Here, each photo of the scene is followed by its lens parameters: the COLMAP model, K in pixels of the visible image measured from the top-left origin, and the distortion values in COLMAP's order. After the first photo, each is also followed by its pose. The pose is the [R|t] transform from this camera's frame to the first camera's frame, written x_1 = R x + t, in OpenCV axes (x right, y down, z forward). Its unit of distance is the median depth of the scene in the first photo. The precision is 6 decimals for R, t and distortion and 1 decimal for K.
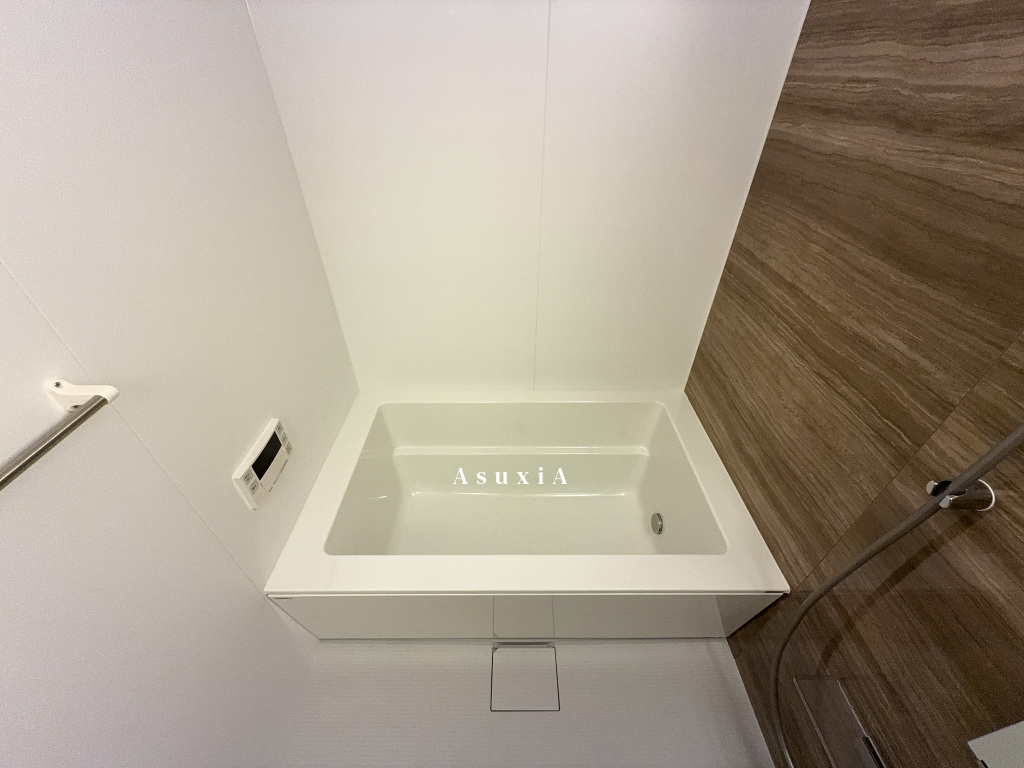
lens RADIAL K [[406.5, 0, 511.7], [0, 406.5, 381.4], [0, 0, 1]] dist [-0.001448, -0.000029]
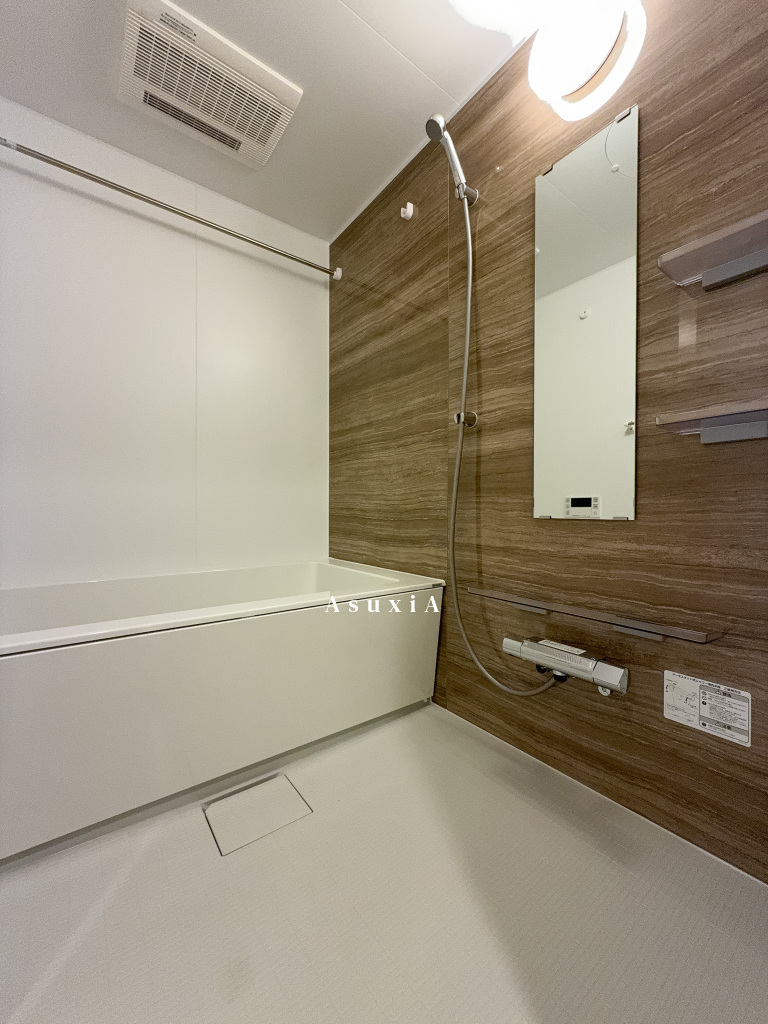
lens RADIAL K [[406.5, 0, 382.1], [0, 406.5, 512.1], [0, 0, 1]] dist [-0.001448, -0.000029]
pose [[0.801382, 0.000607, 0.598152, -0.330489], [0.357714, 0.800986, -0.480065, 1.031560], [-0.479403, 0.598682, 0.641679, 0.106395]]
